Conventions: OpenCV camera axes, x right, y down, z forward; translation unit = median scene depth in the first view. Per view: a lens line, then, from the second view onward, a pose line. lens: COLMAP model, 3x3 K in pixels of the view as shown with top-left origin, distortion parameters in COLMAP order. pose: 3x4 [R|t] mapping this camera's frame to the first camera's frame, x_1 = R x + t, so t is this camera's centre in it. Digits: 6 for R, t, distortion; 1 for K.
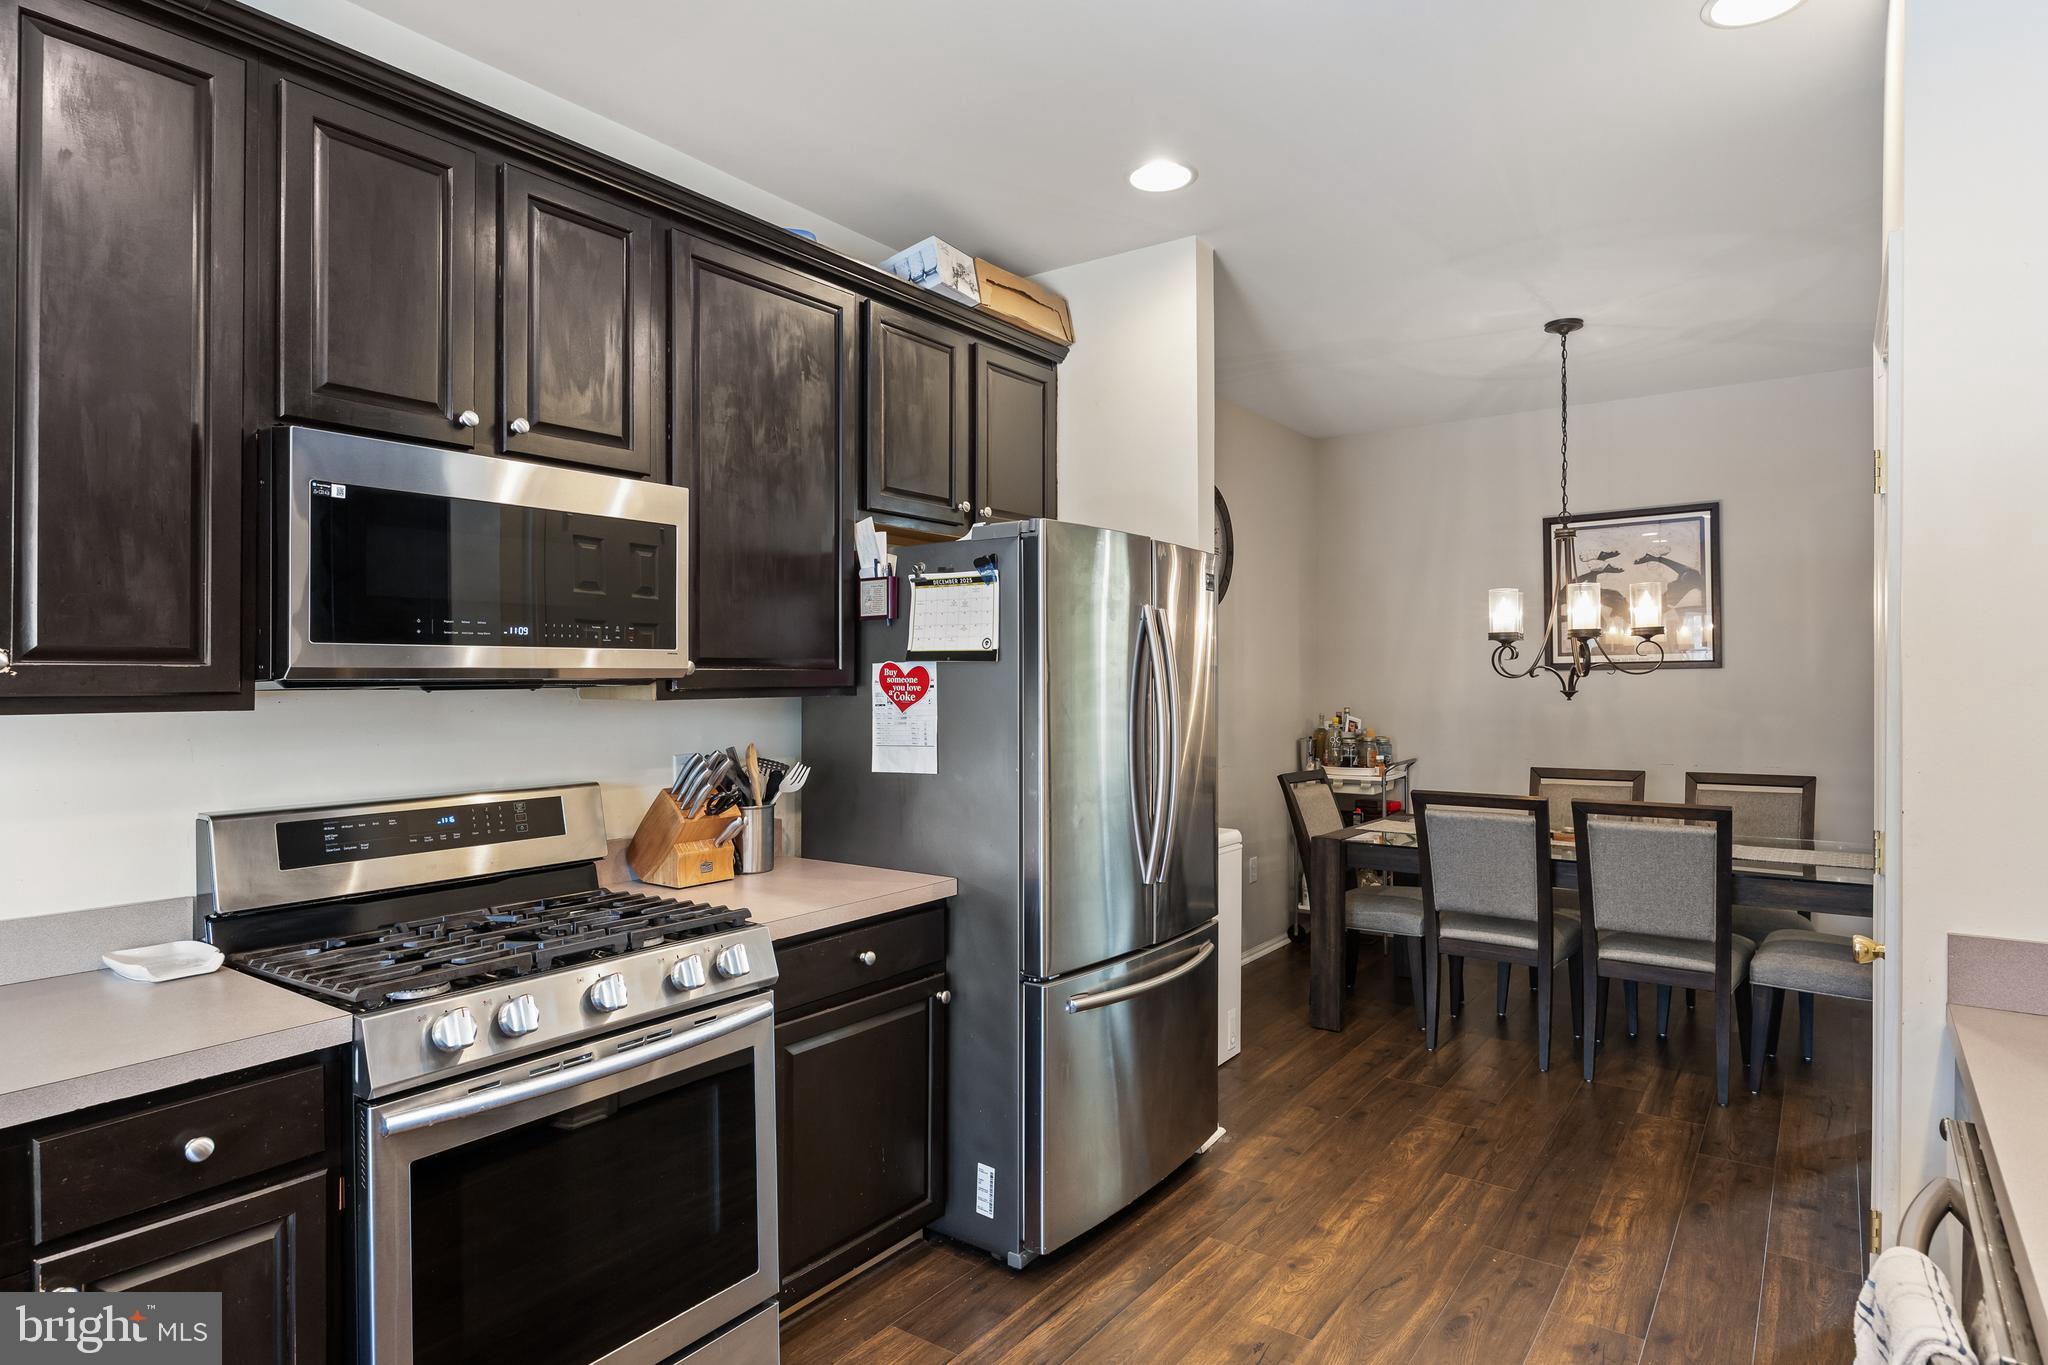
lens RADIAL K [[1116.9, 0, 1058.6], [0, 1116.9, 657.3], [0, 0, 1]] dist [0.004017, 0.001851]
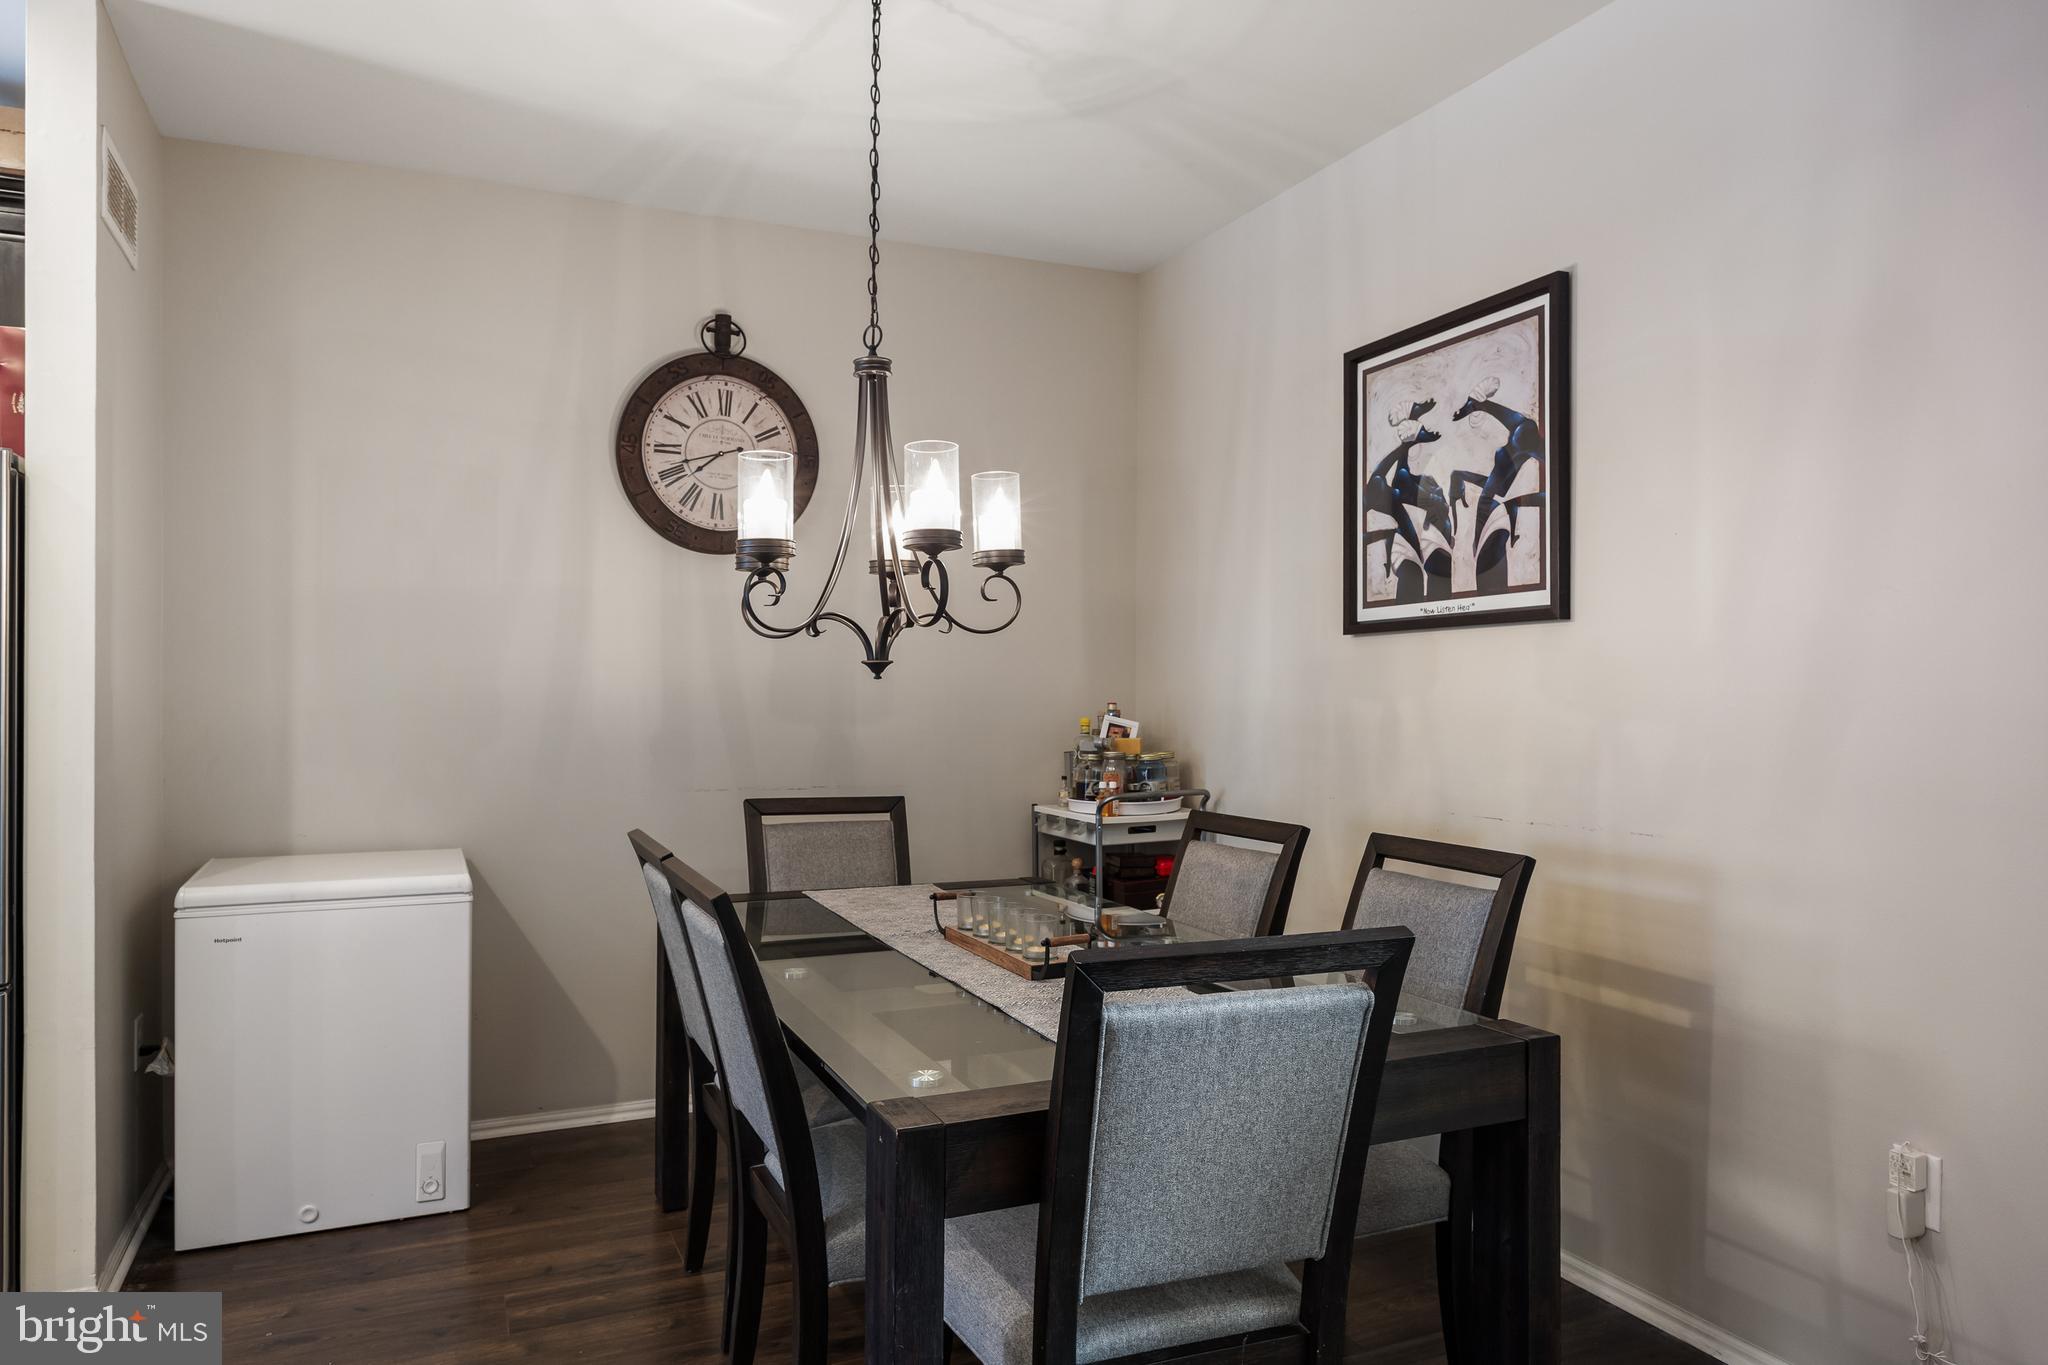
lens RADIAL K [[1319.2, 0, 1031.4], [0, 1319.2, 682.3], [0, 0, 1]] dist [-0.001401, 0.000073]
pose [[0.861159, 0.002523, -0.508329, 0.672326], [0.006687, 0.999845, 0.016291, 0.024581], [0.508292, -0.017428, 0.861009, 0.398872]]
